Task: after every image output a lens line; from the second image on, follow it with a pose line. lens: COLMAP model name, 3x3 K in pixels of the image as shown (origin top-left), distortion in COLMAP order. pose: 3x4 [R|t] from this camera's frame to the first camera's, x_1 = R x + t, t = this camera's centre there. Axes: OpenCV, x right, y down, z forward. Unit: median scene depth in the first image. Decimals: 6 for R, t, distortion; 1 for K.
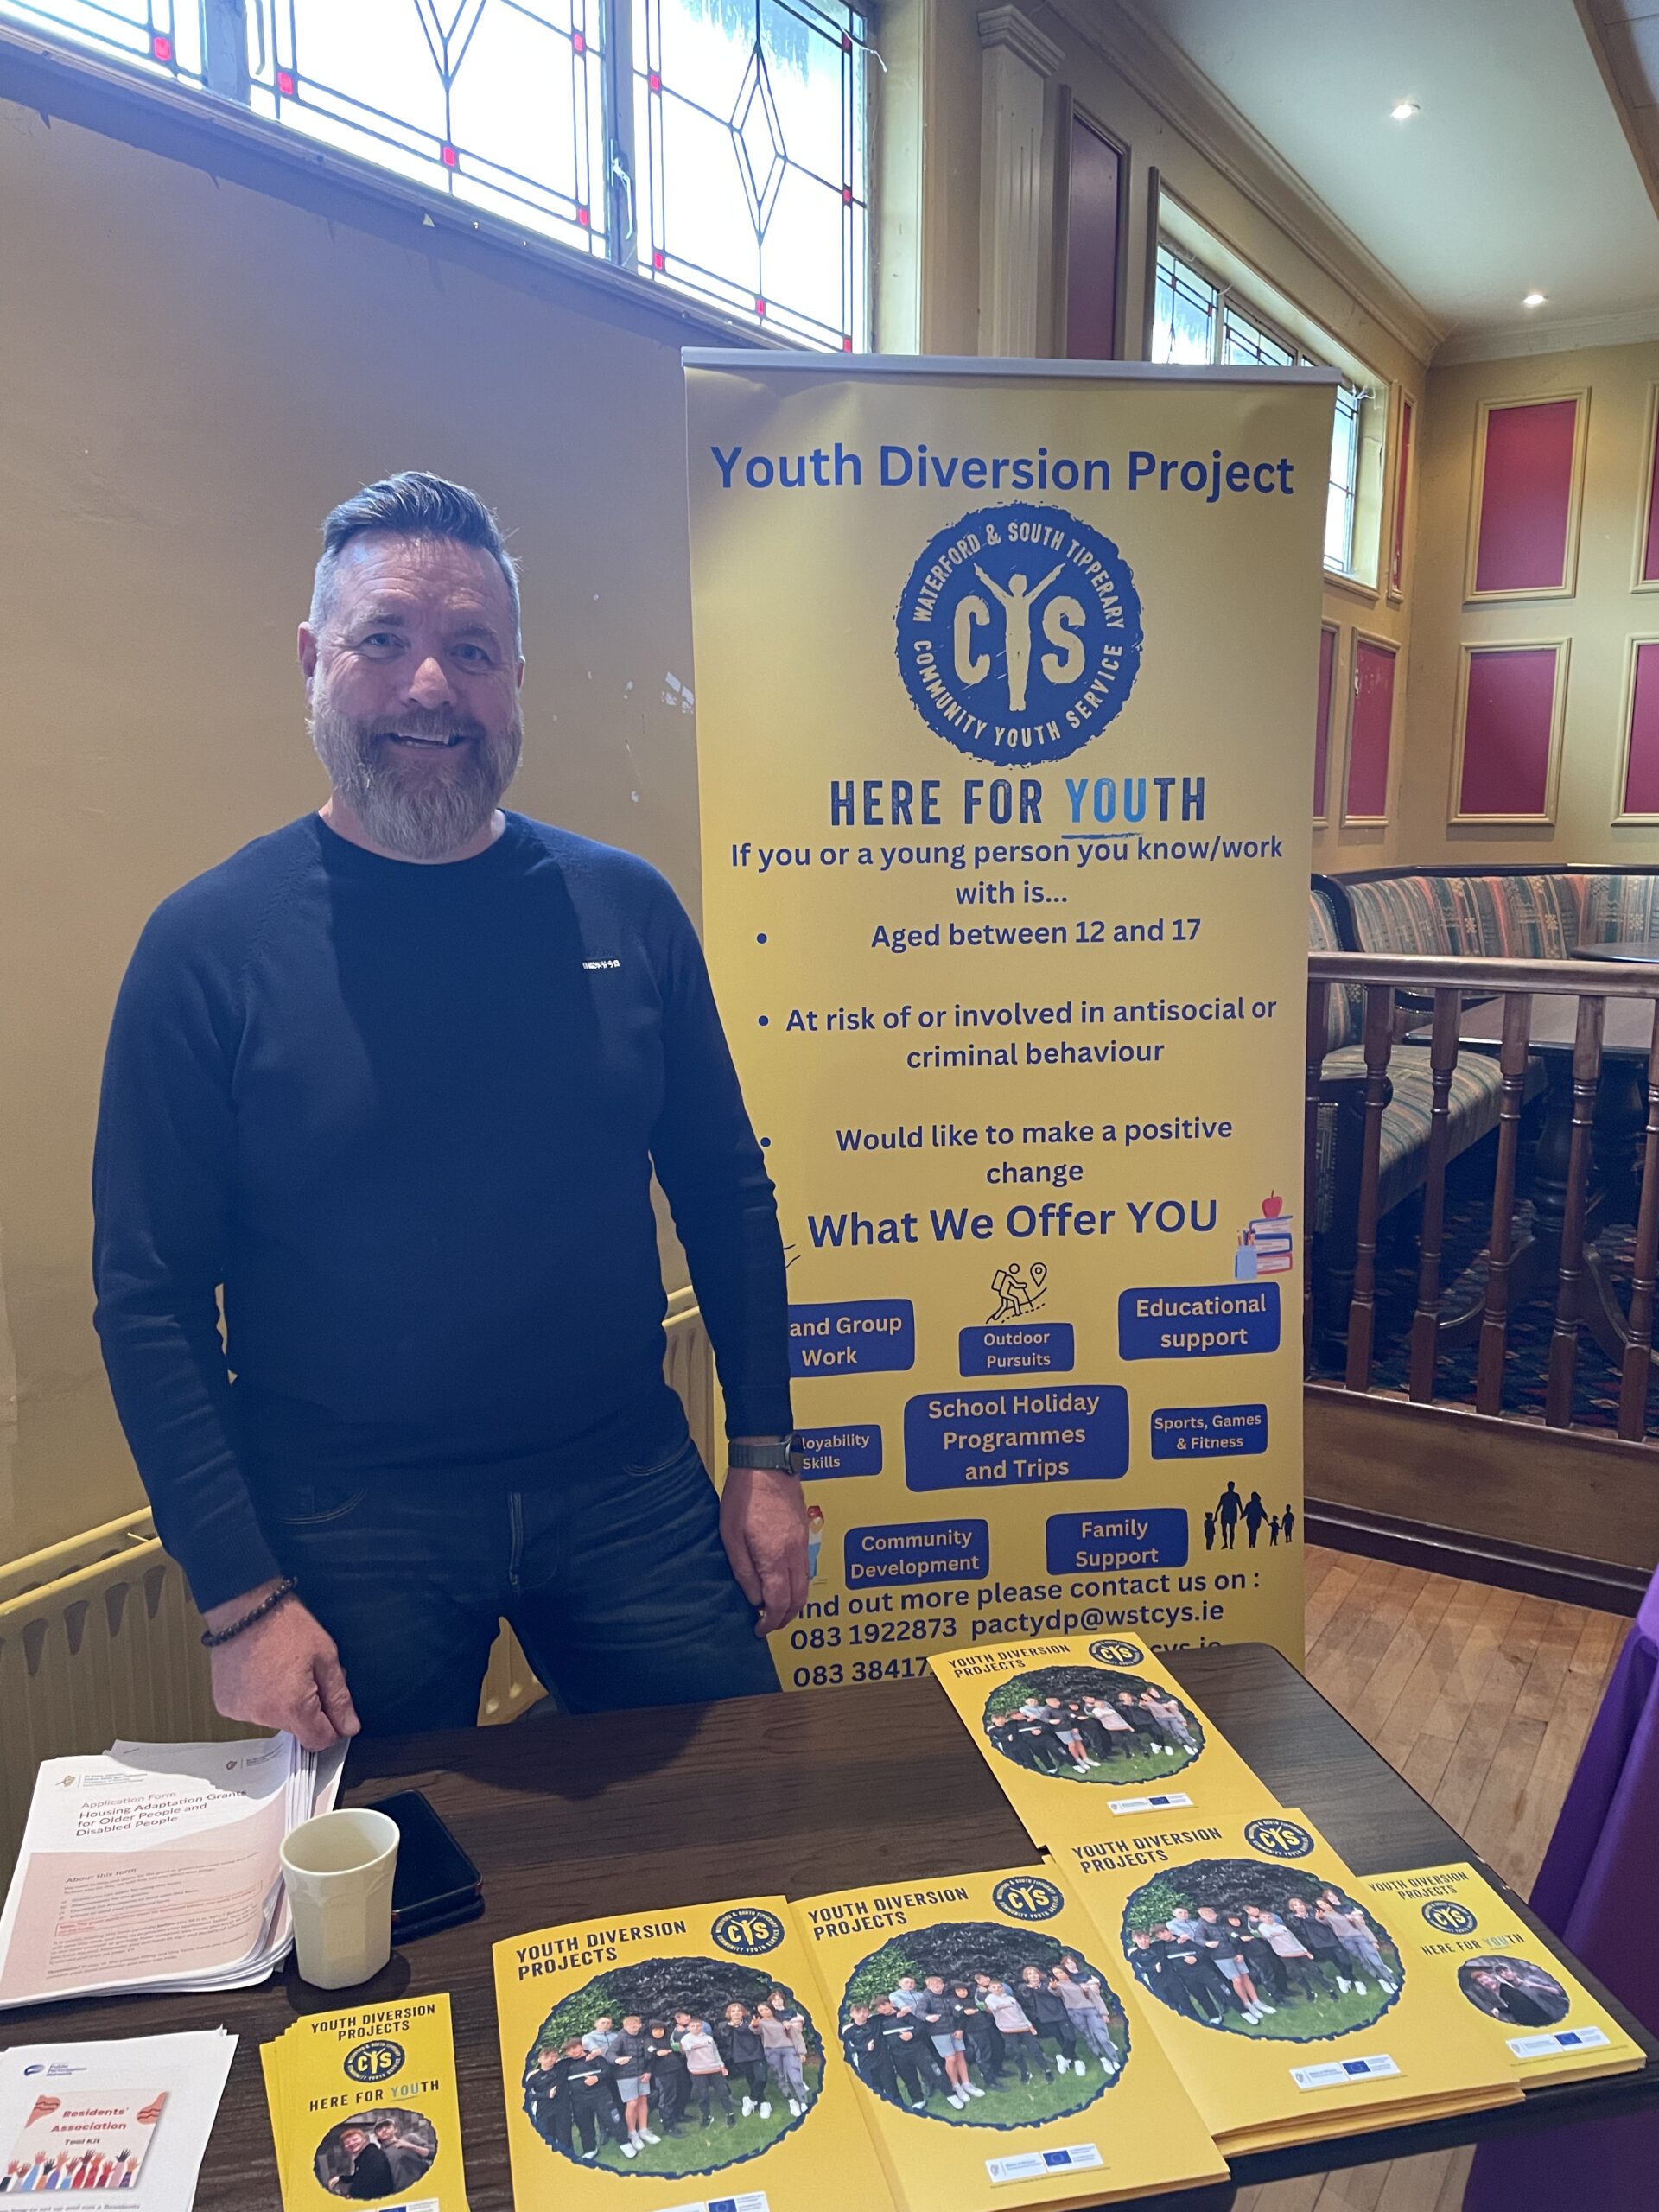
lens RADIAL K [[1671.7, 0, 850.8], [0, 1671.7, 1088.0], [0, 0, 1]] dist [0.081226, -0.090986]
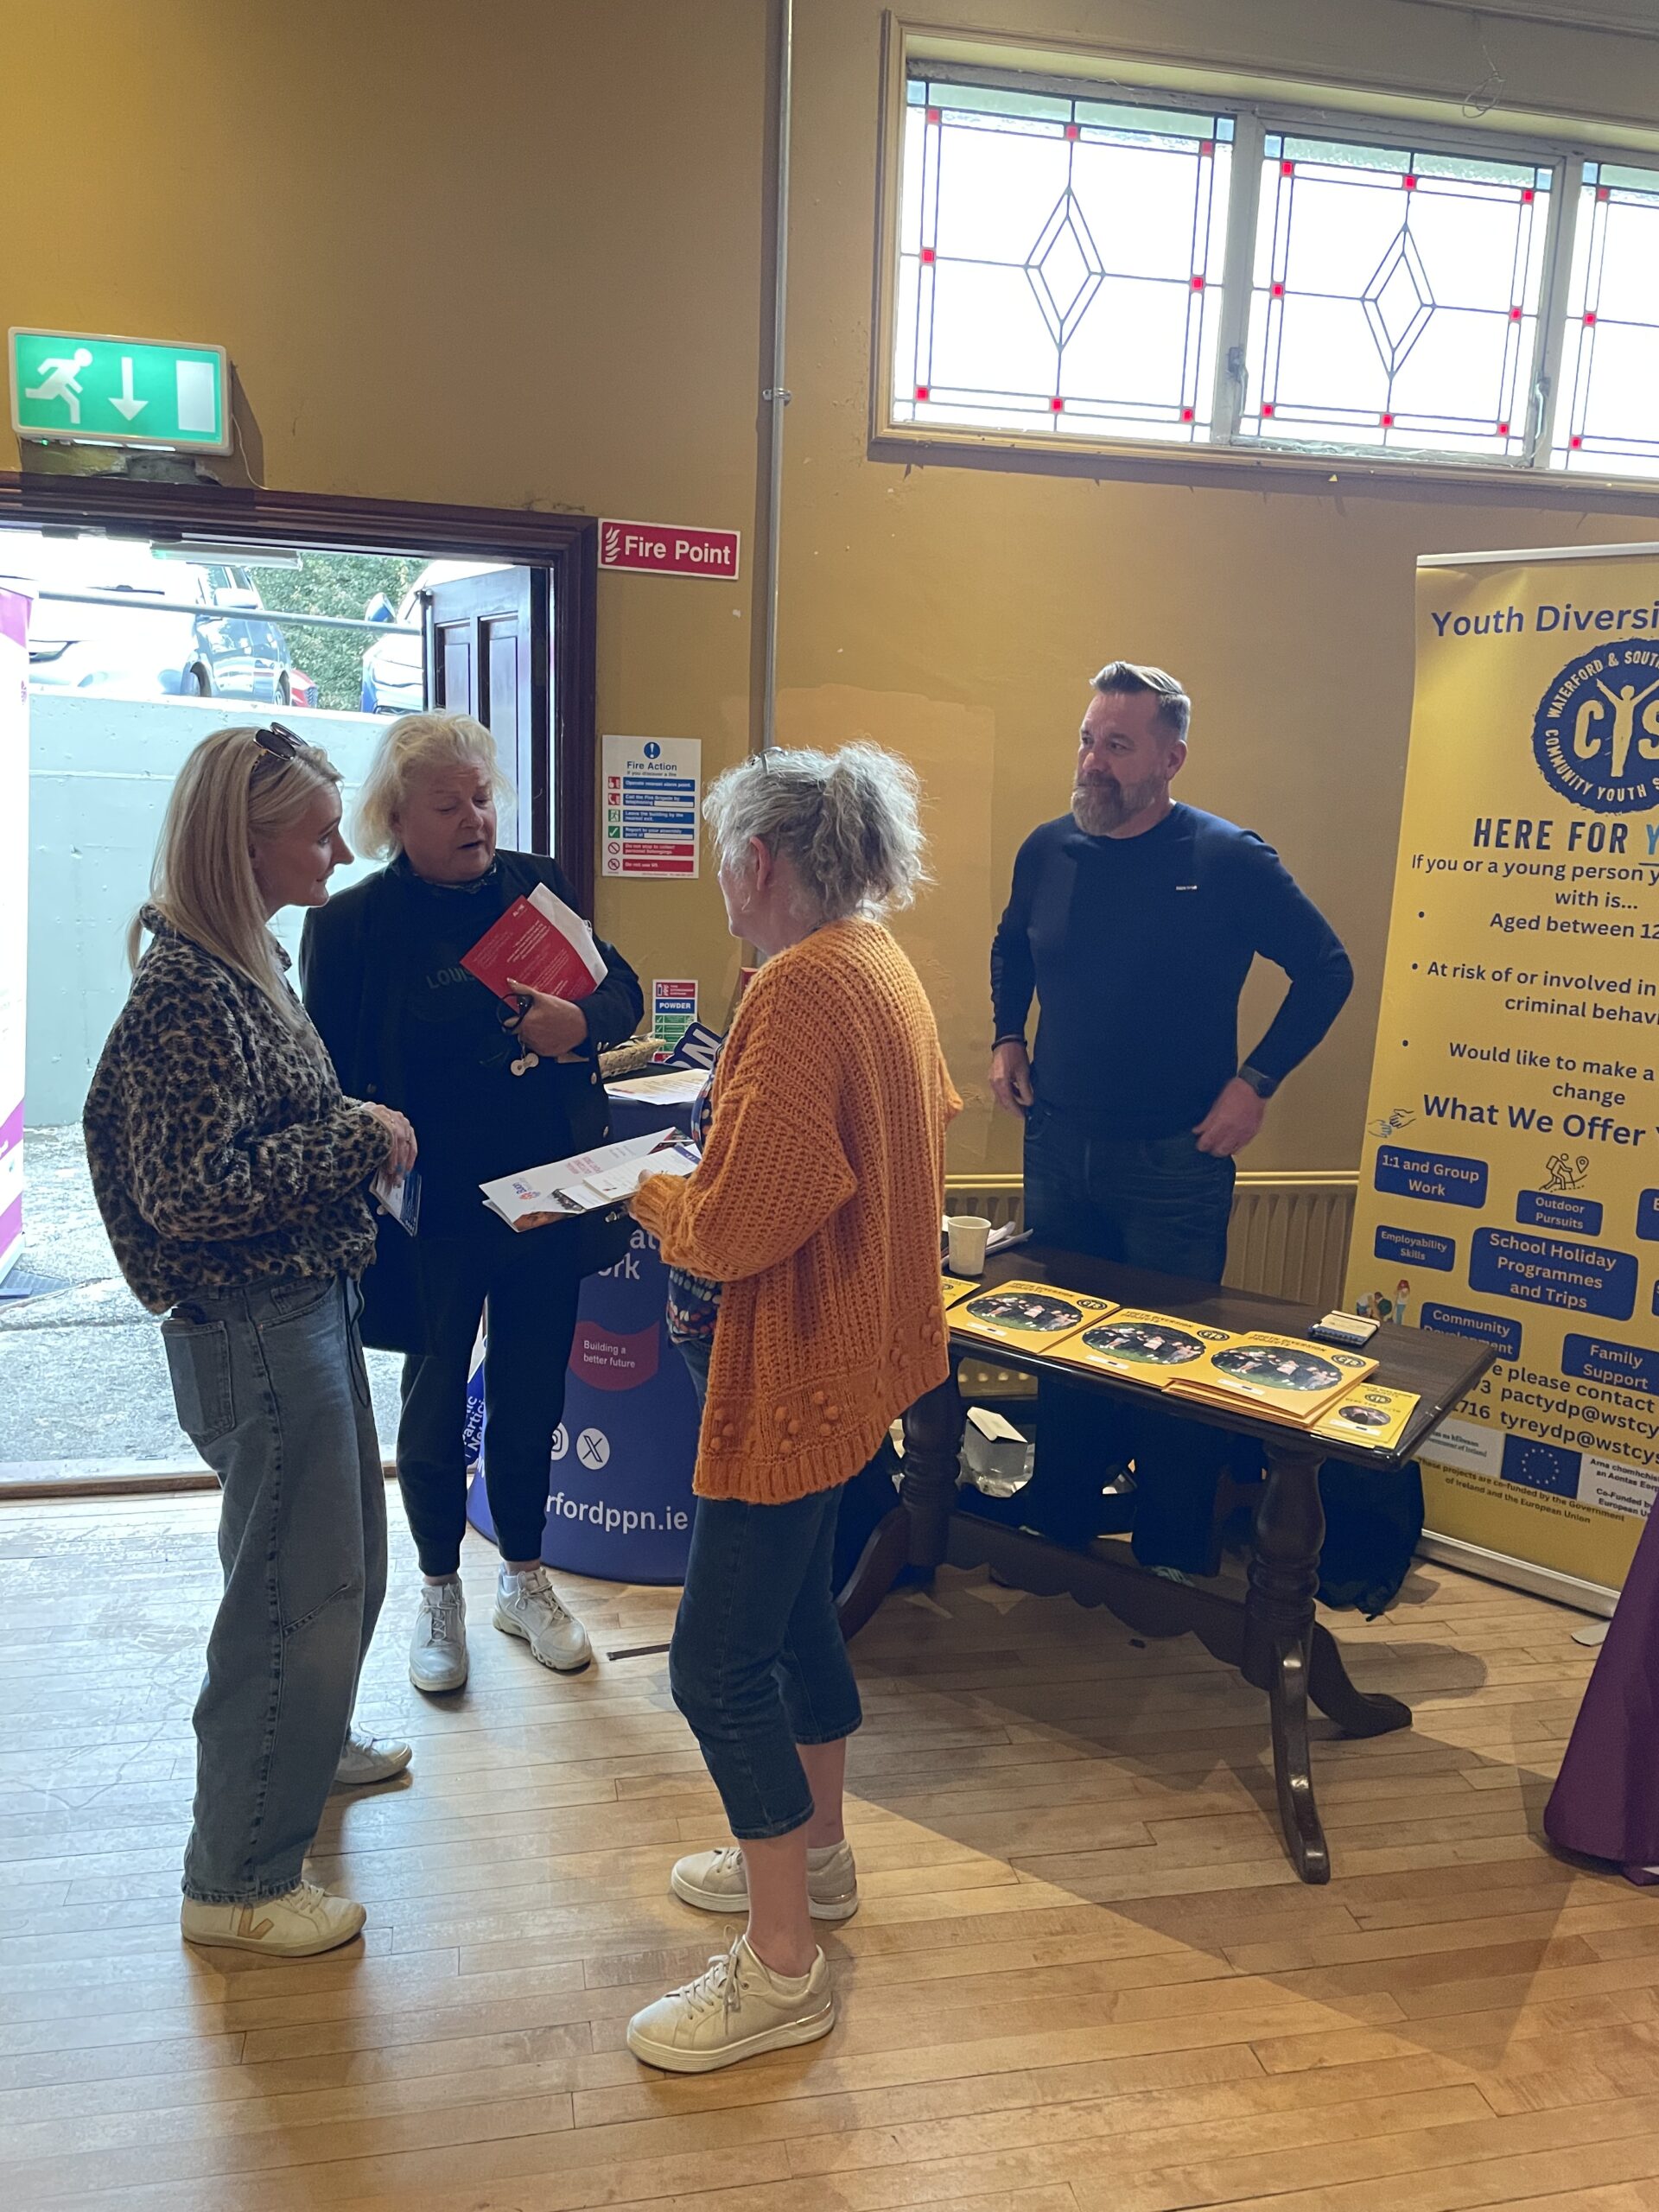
lens RADIAL K [[1671.7, 0, 832.4], [0, 1671.7, 1097.4], [0, 0, 1]] dist [0.081226, -0.090986]
pose [[0.690494, 0.166078, -0.704015, 0.718172], [-0.162818, 0.983994, 0.072434, 0.056499], [0.704776, 0.064611, 0.706482, -0.518077]]
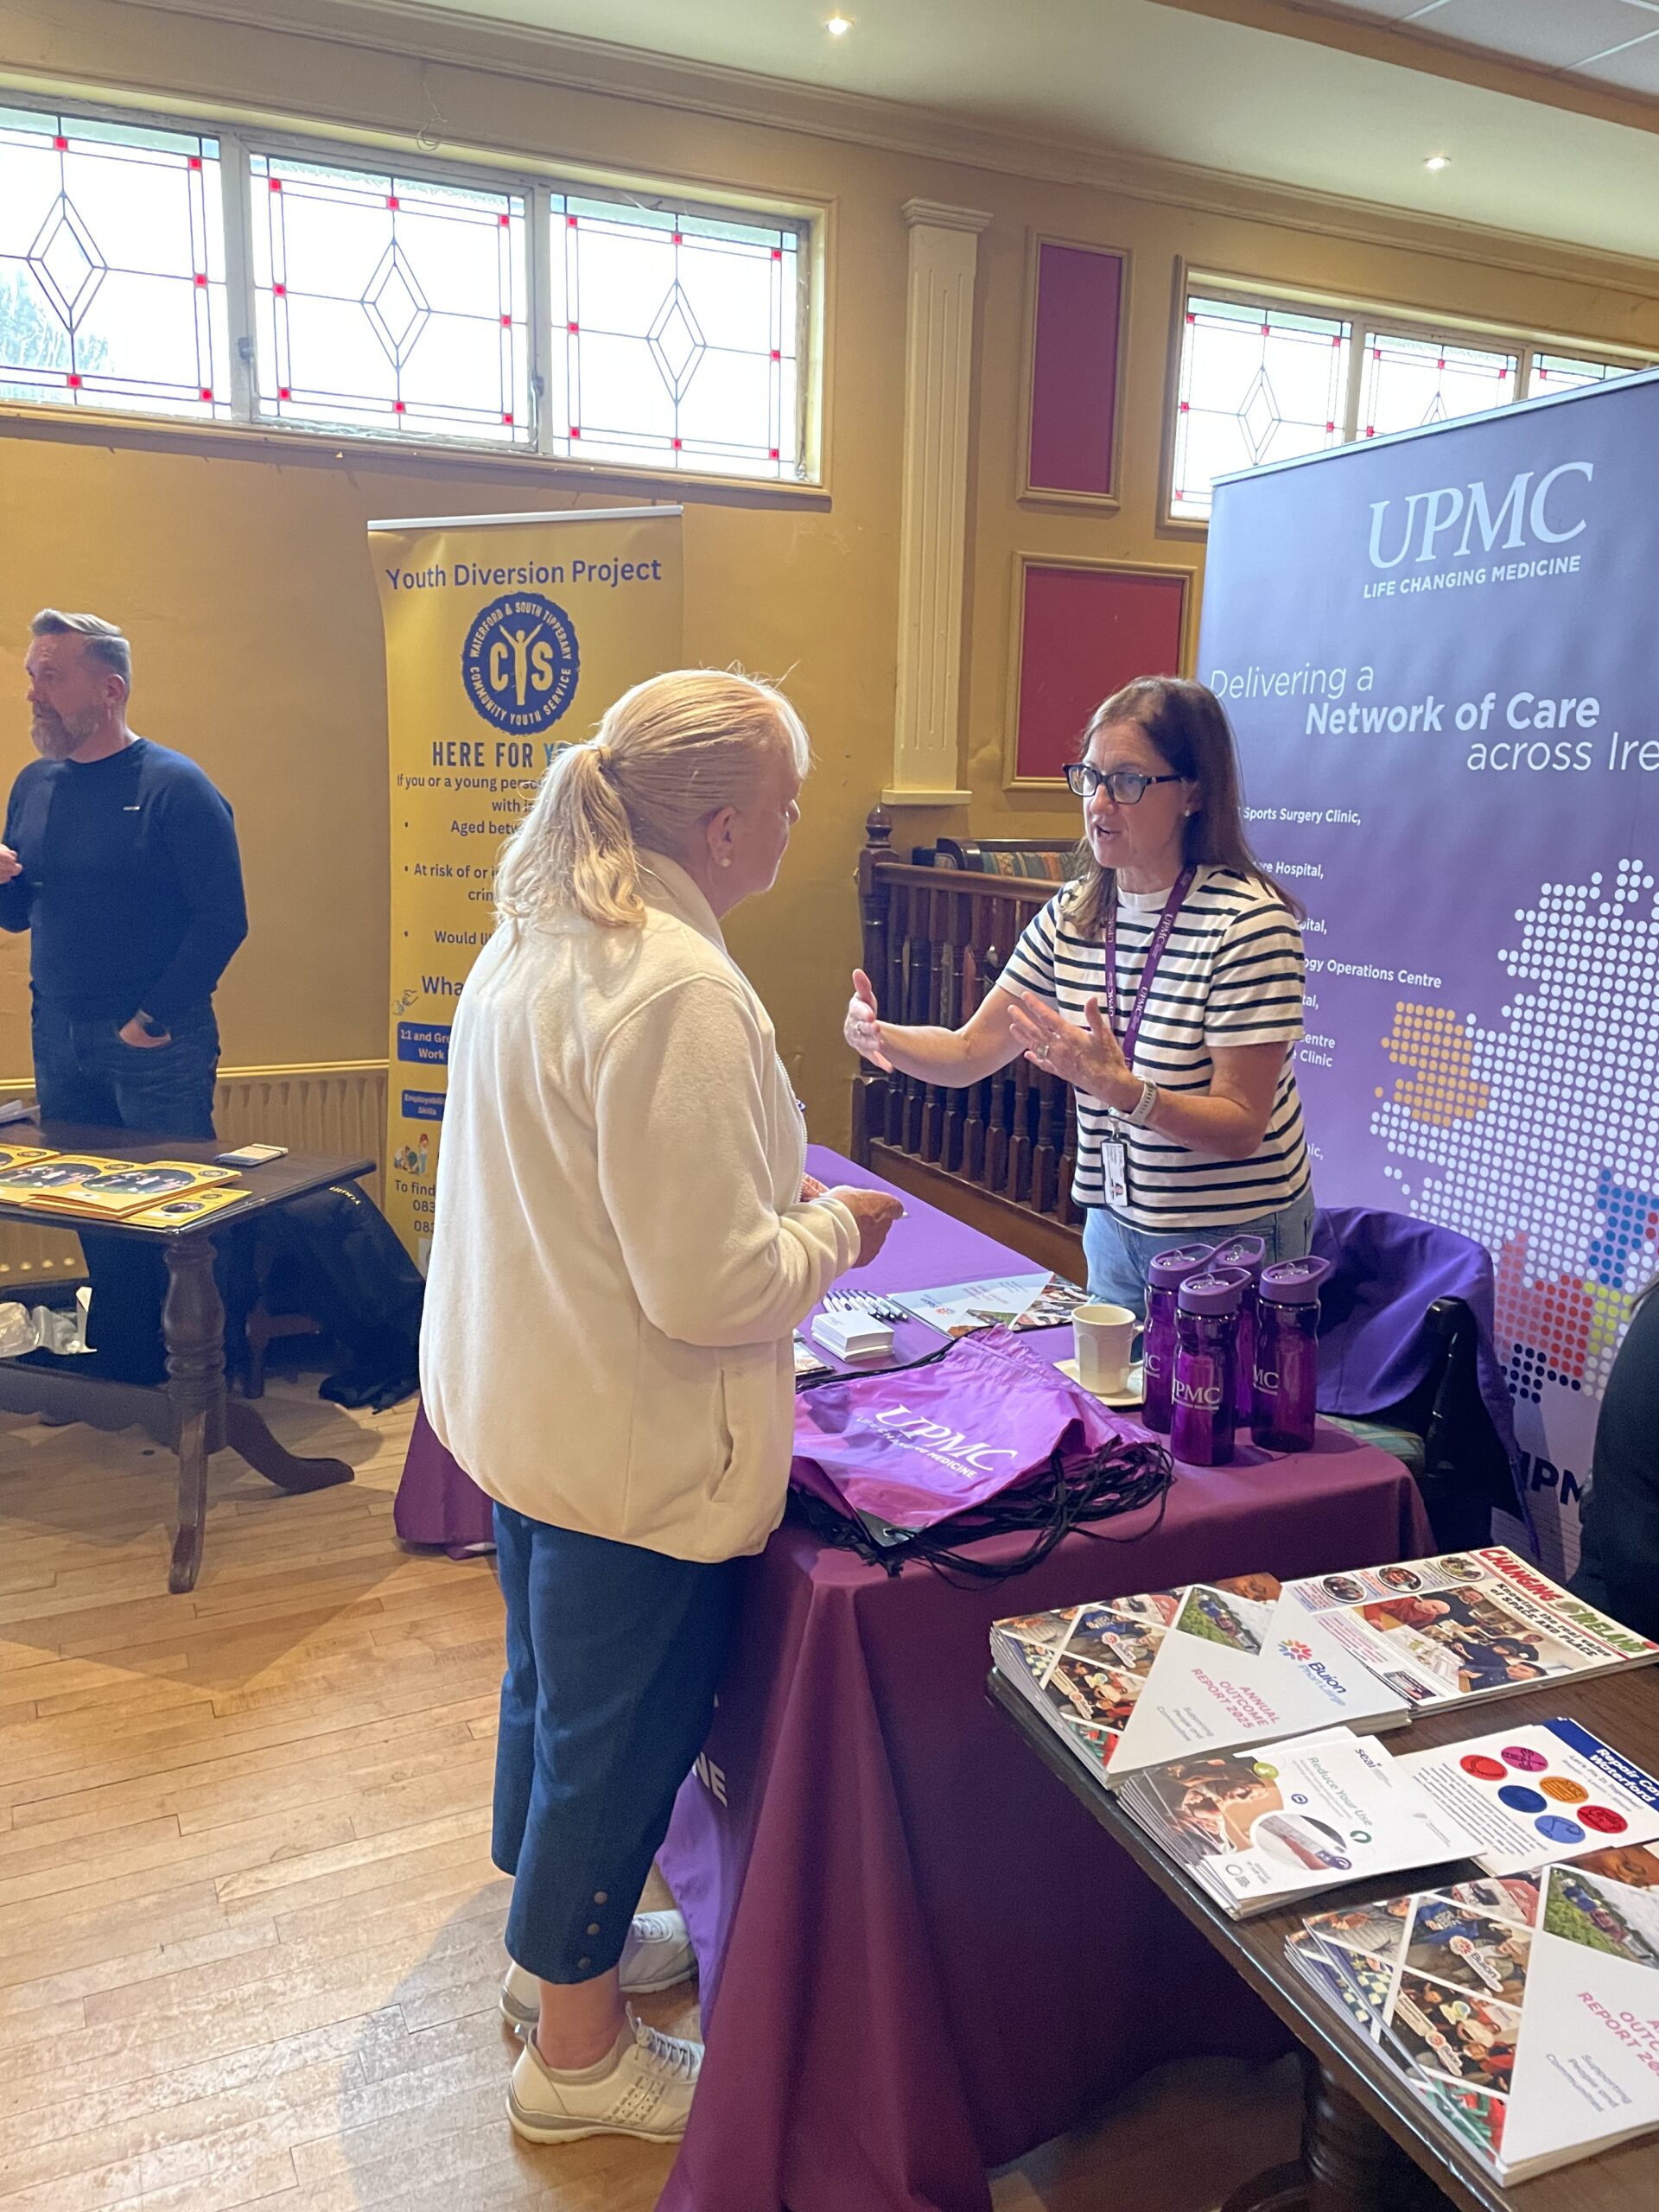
lens RADIAL K [[1671.7, 0, 779.8], [0, 1671.7, 1081.7], [0, 0, 1]] dist [0.081226, -0.090986]
pose [[0.836786, 0.117778, -0.534713, 1.352611], [-0.112169, 0.992753, 0.043131, 0.070089], [0.535917, 0.023887, 0.843932, -0.374541]]
